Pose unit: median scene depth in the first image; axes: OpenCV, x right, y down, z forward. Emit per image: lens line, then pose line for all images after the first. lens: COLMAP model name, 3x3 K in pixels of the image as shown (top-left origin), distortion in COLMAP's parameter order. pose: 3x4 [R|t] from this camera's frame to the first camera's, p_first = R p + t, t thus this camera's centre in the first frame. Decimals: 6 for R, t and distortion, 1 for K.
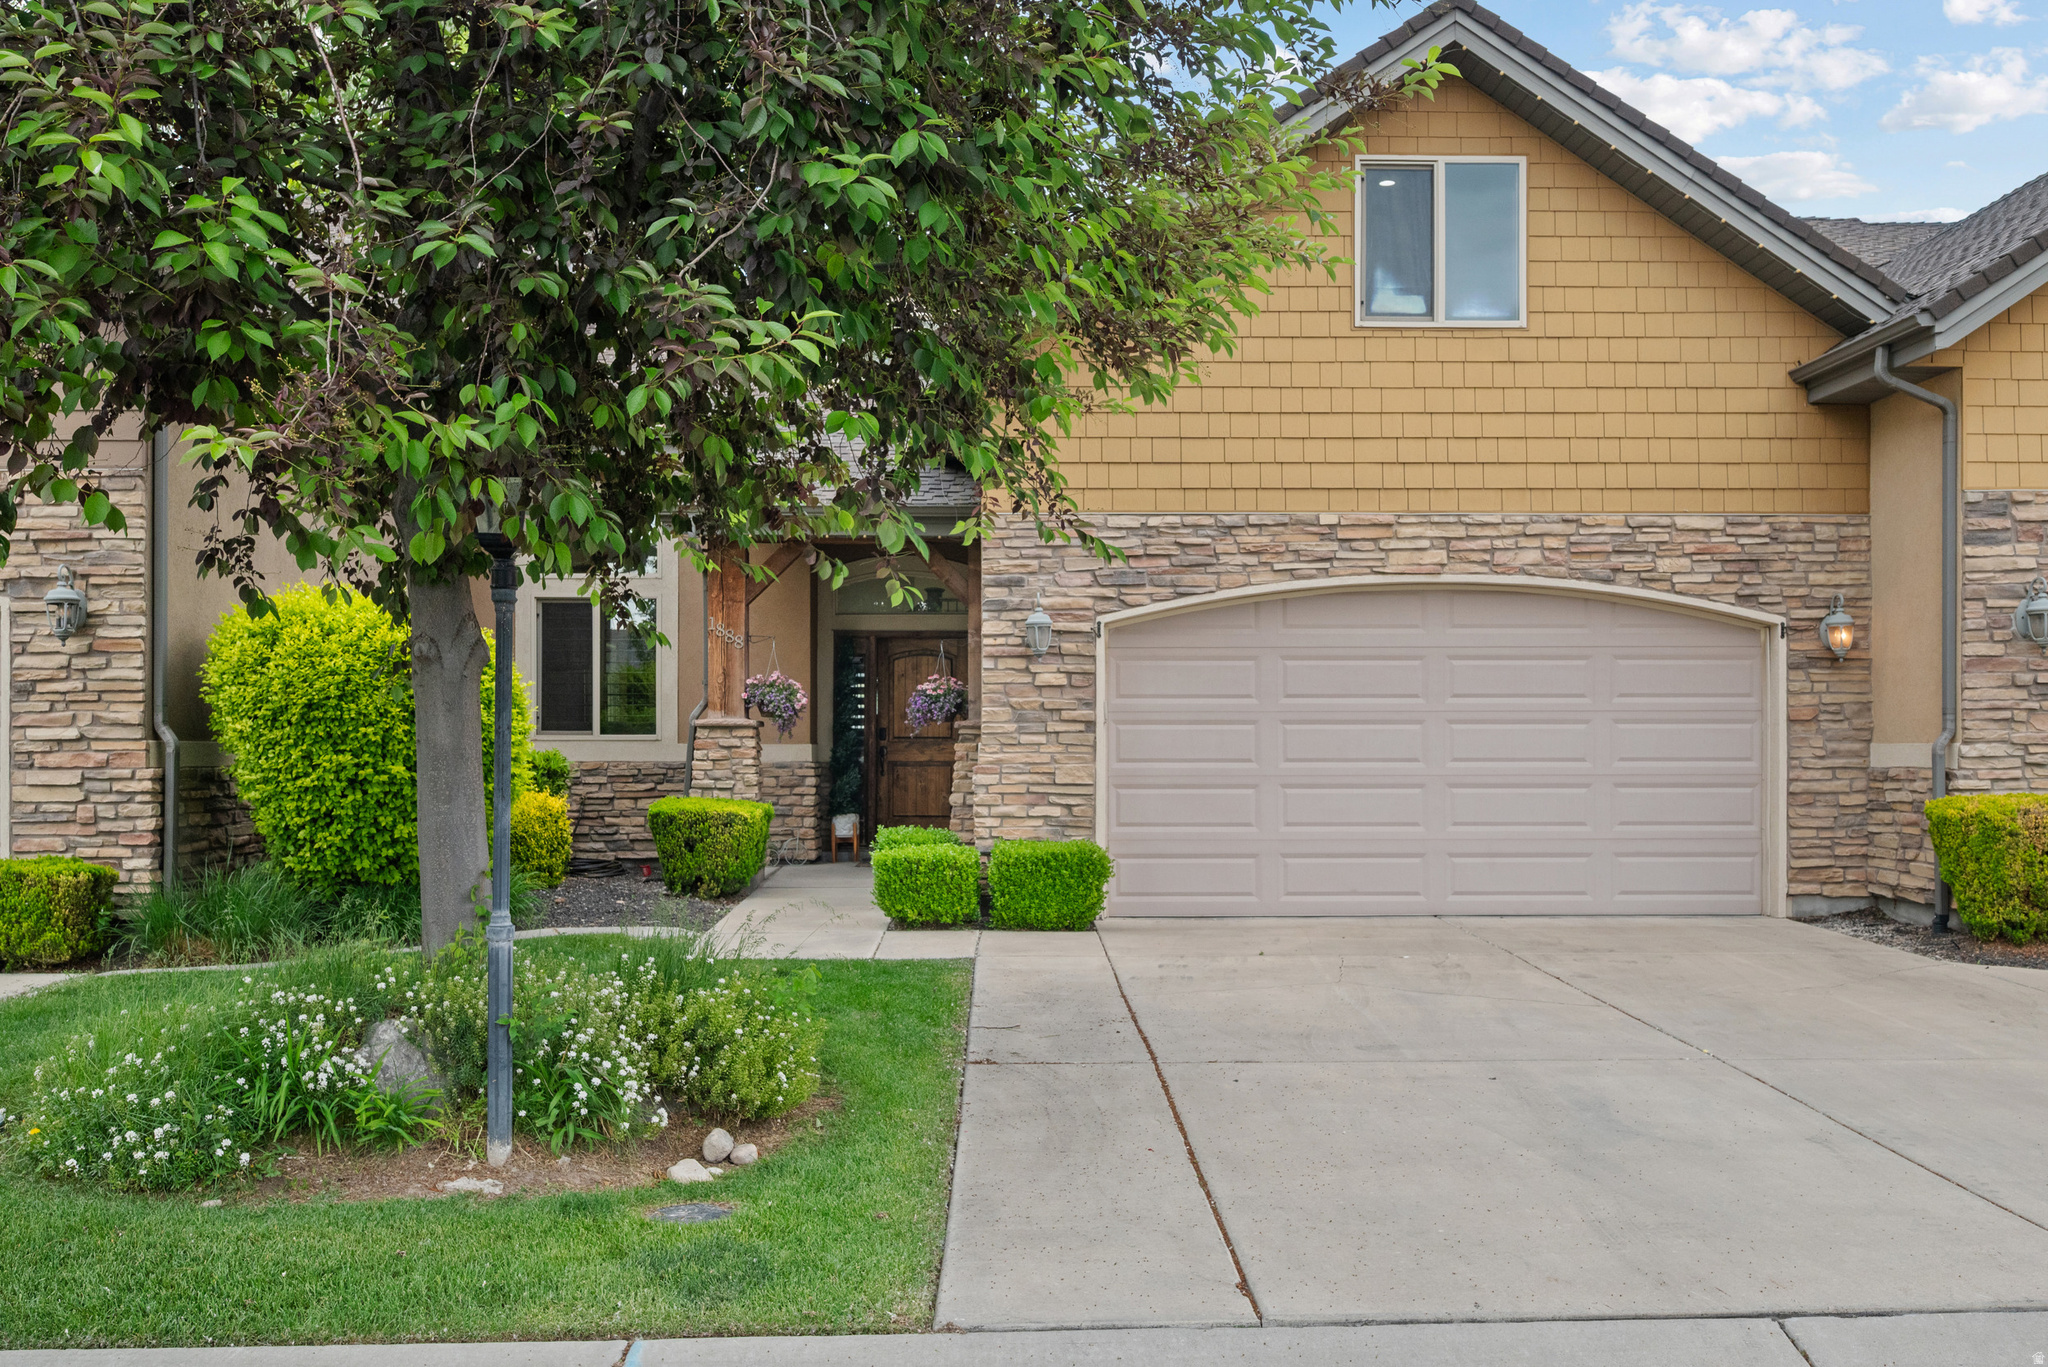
lens RADIAL K [[1732.9, 0, 1027.1], [0, 1732.9, 690.3], [0, 0, 1]] dist [0.006065, 0.004699]
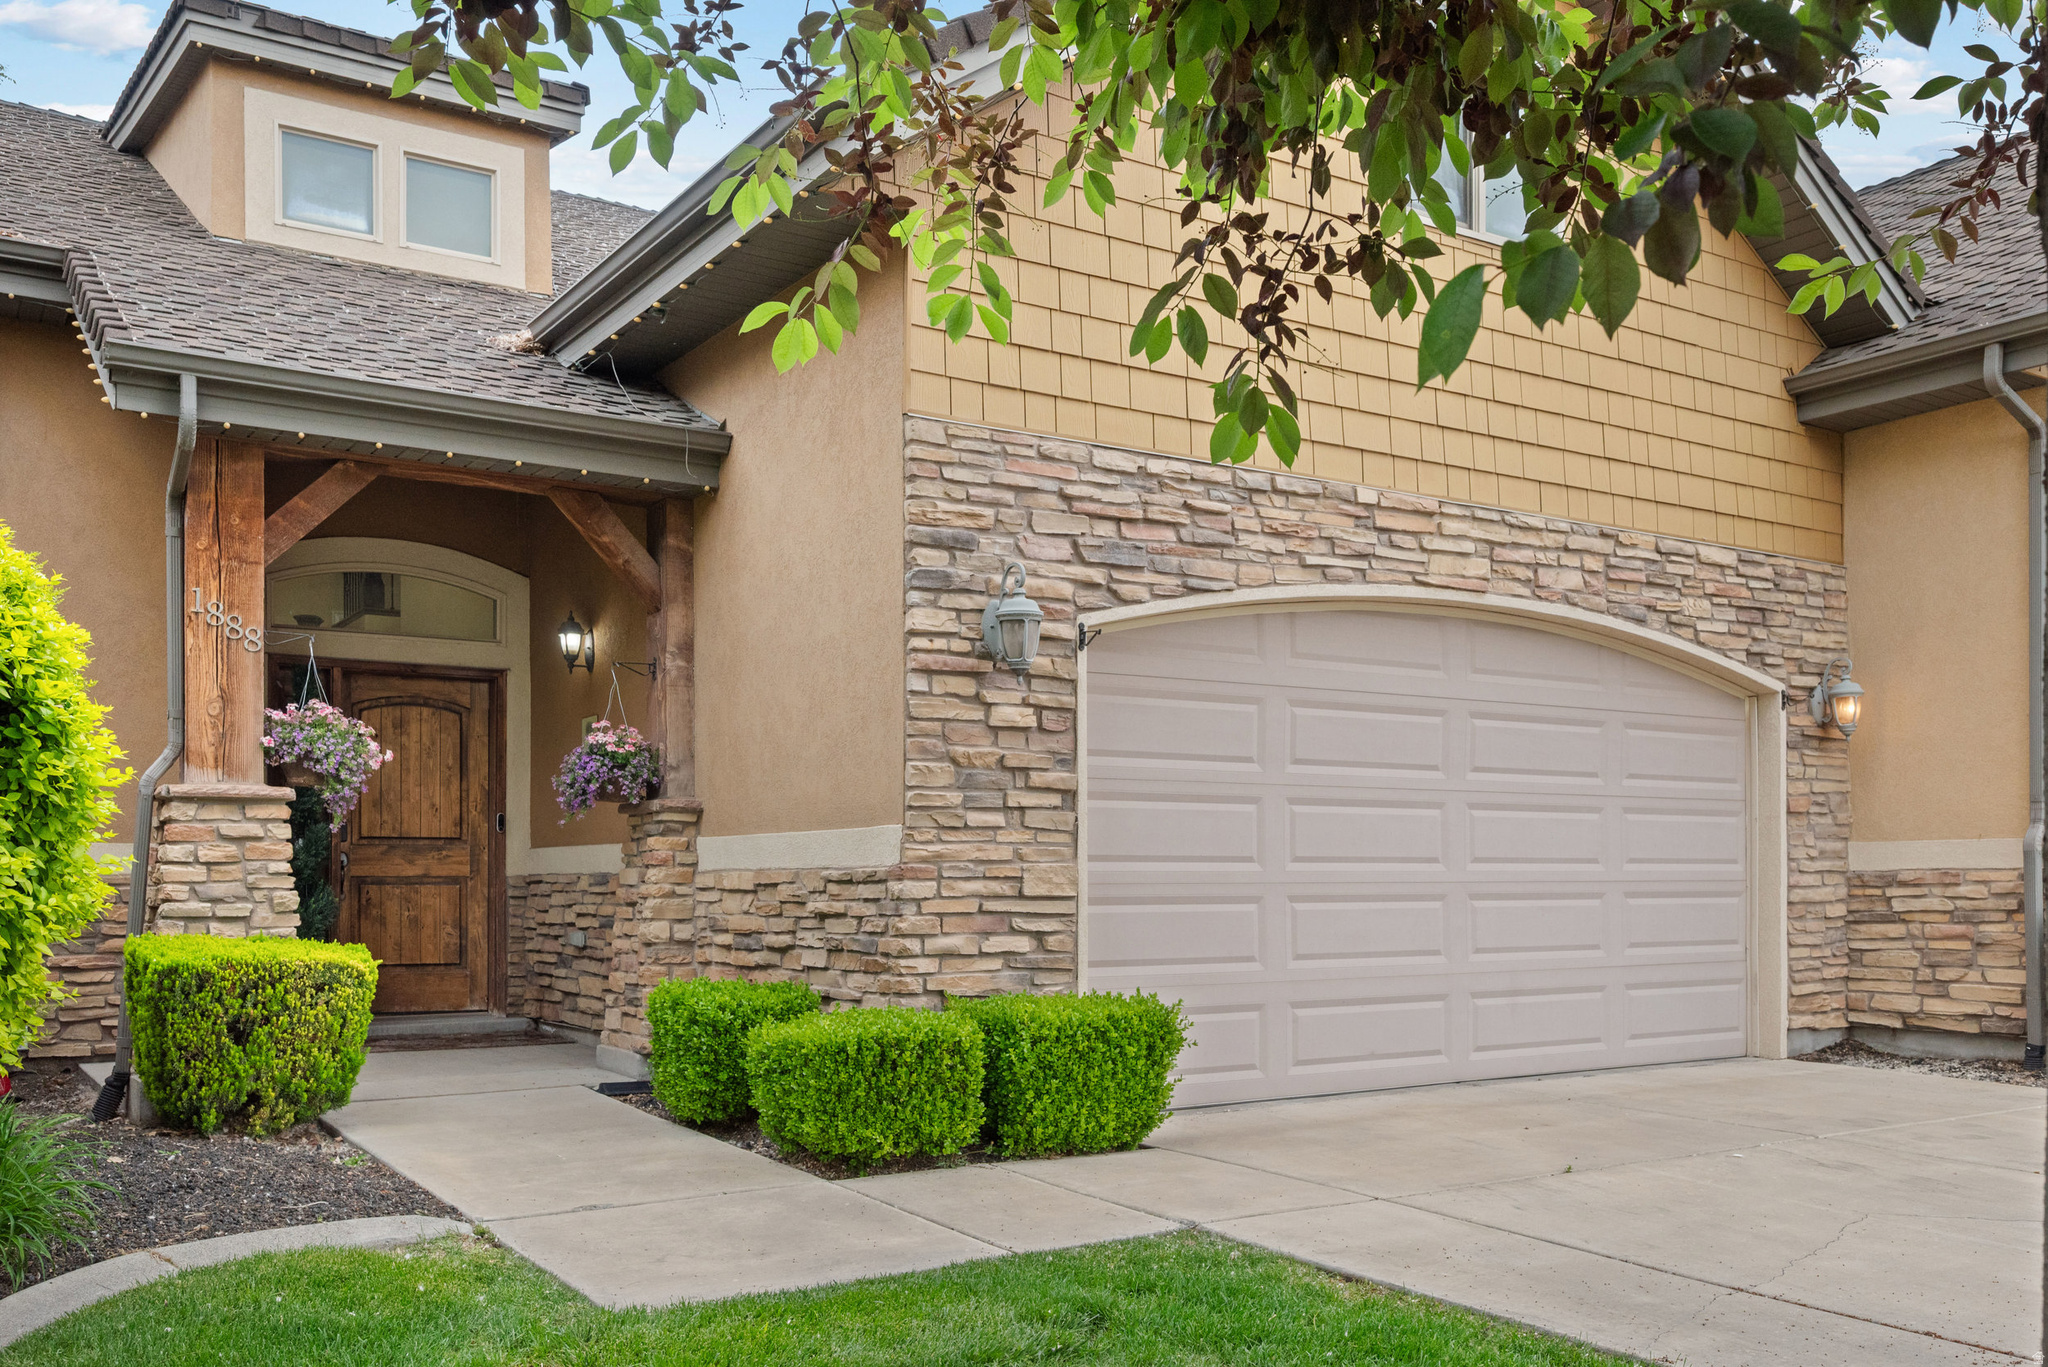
lens RADIAL K [[1767.2, 0, 1021.9], [0, 1767.2, 847.1], [0, 0, 1]] dist [0.003323, 0.002840]
pose [[0.847152, 0.009003, 0.531274, -0.295888], [-0.013823, 0.999891, 0.005097, 0.034131], [-0.531170, -0.011662, 0.847185, 0.495247]]
